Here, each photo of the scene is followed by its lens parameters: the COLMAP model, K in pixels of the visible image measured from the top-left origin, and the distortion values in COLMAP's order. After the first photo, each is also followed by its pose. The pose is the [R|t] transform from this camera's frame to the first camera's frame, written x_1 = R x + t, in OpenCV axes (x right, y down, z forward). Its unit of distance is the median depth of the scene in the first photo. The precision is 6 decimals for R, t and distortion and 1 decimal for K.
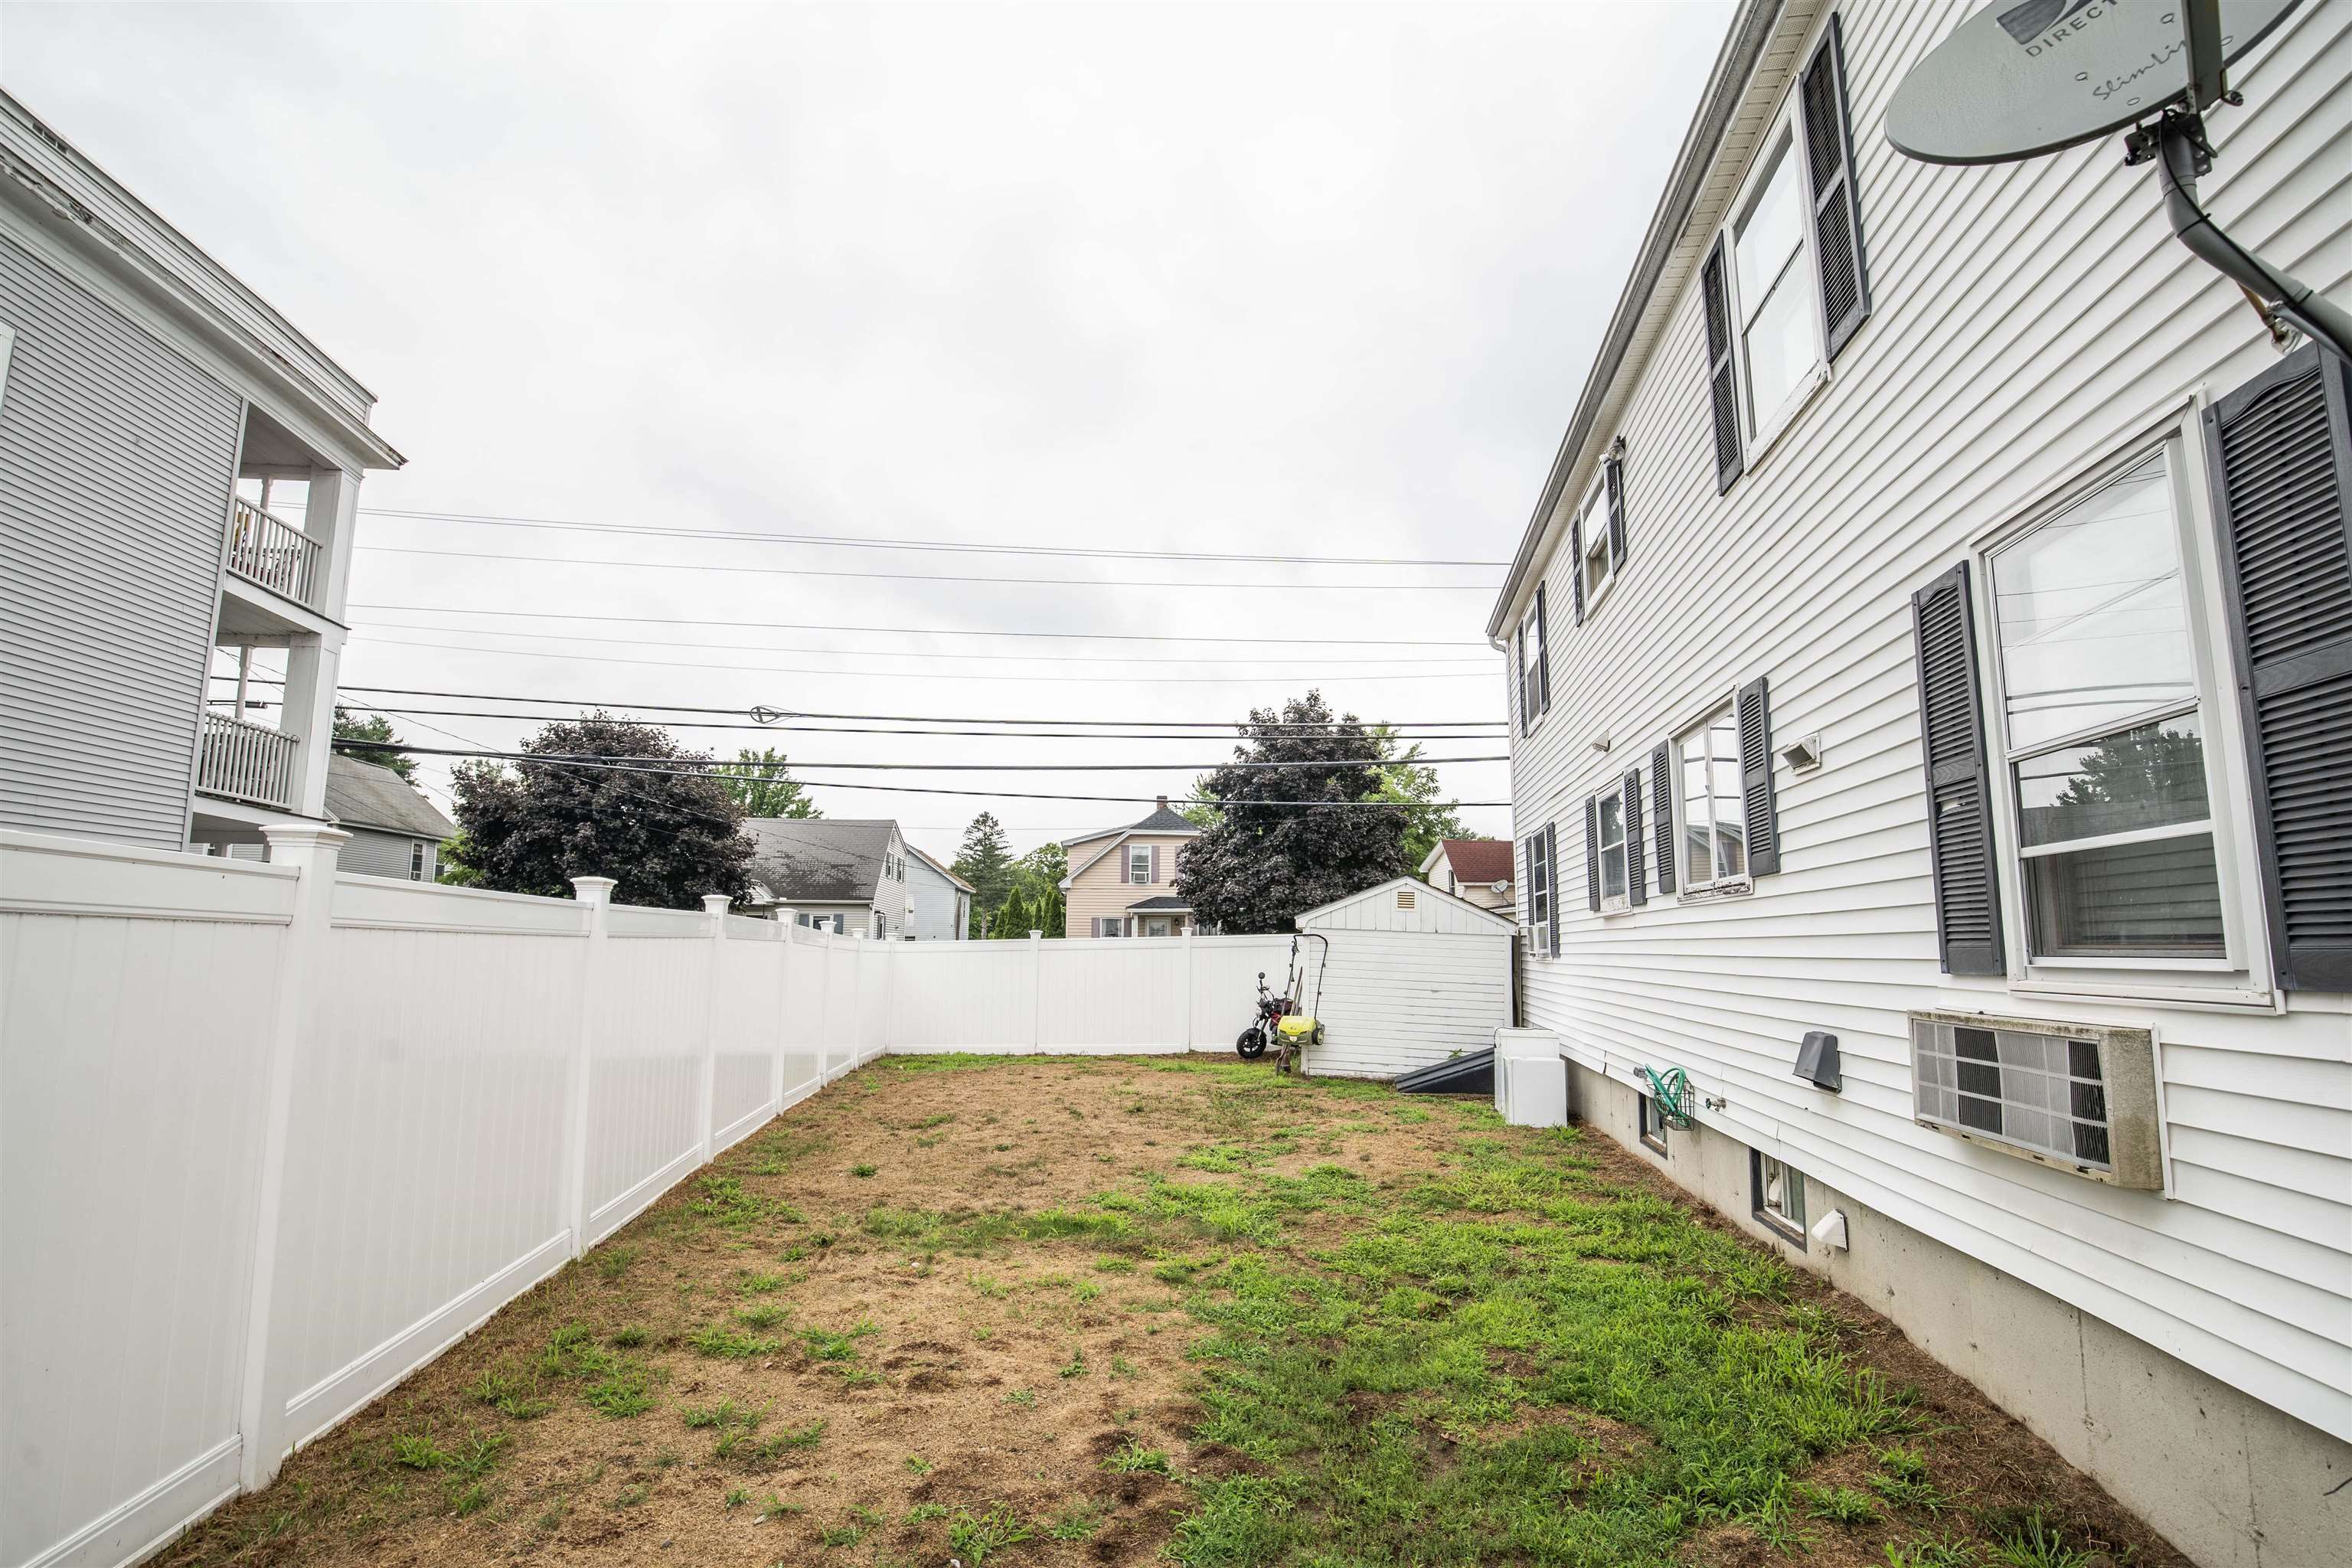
lens RADIAL K [[1092.4, 0, 1176.9], [0, 1092.4, 797.3], [0, 0, 1]] dist [-0.033317, 0.007508]
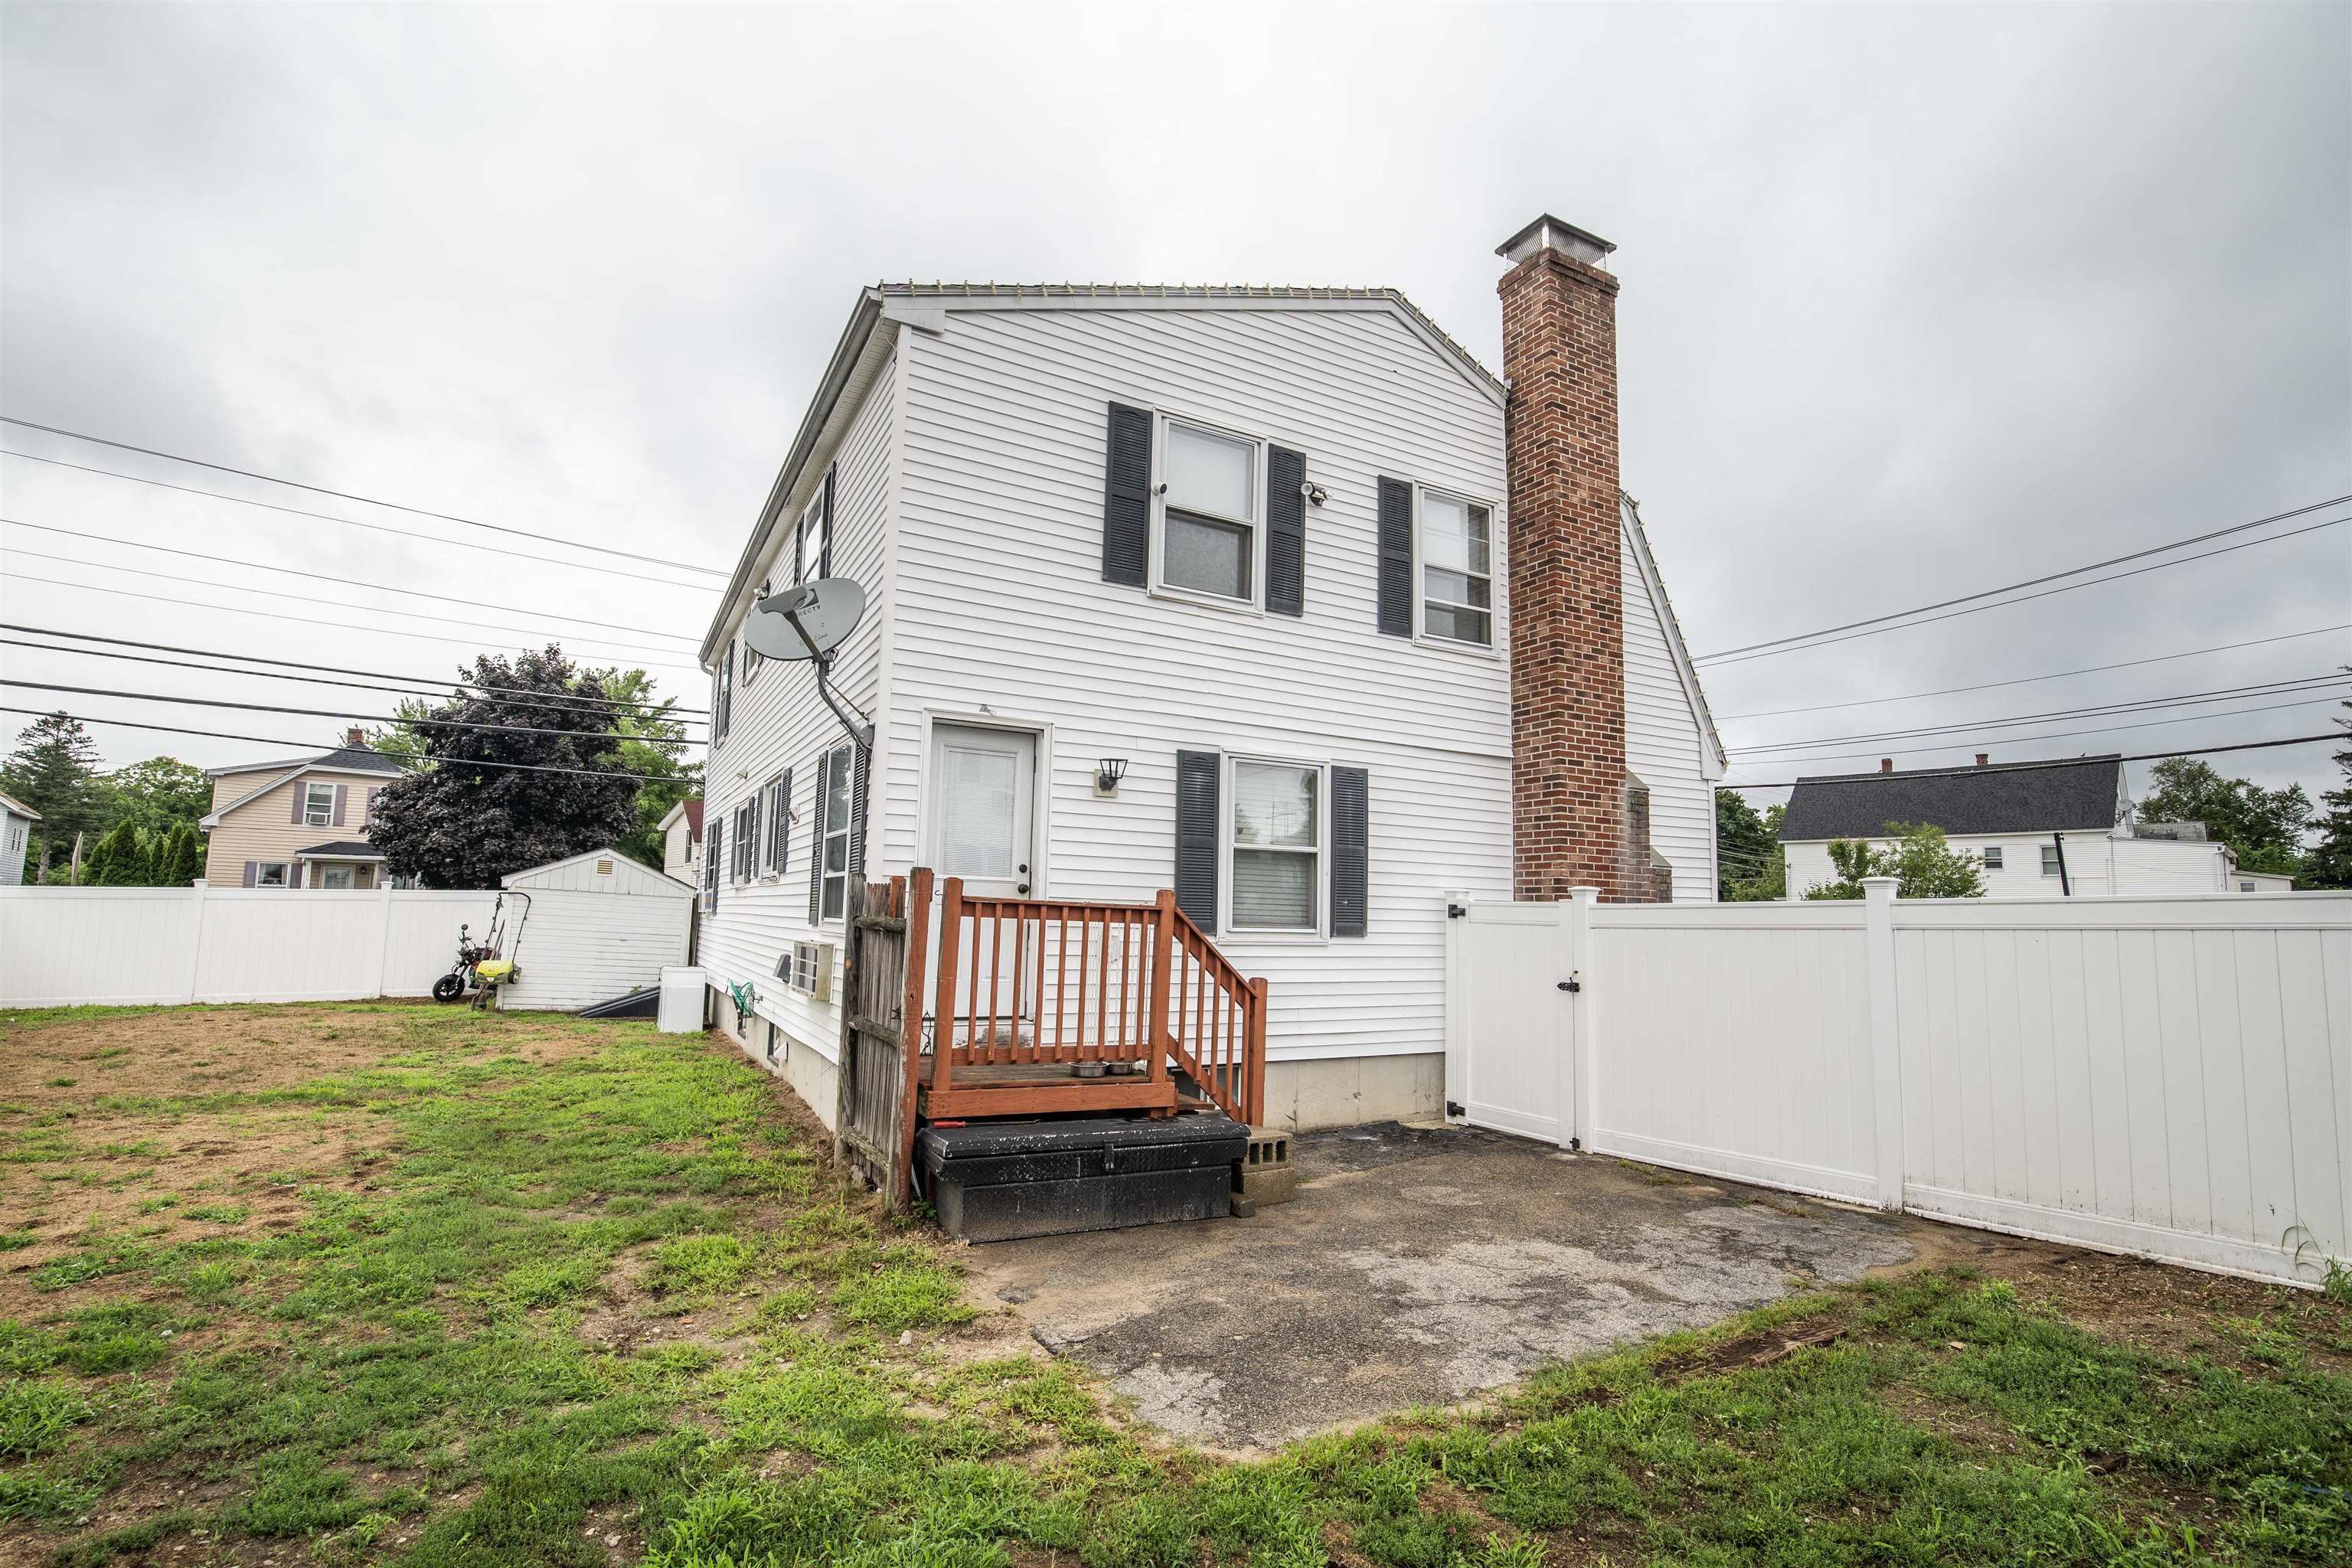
lens RADIAL K [[1092.4, 0, 1165.2], [0, 1092.4, 796.8], [0, 0, 1]] dist [-0.033317, 0.007508]
pose [[0.797441, 0.077314, 0.598424, -0.012670], [-0.099060, 0.995076, 0.003444, -0.026335], [-0.595211, -0.062026, 0.801172, -0.180356]]
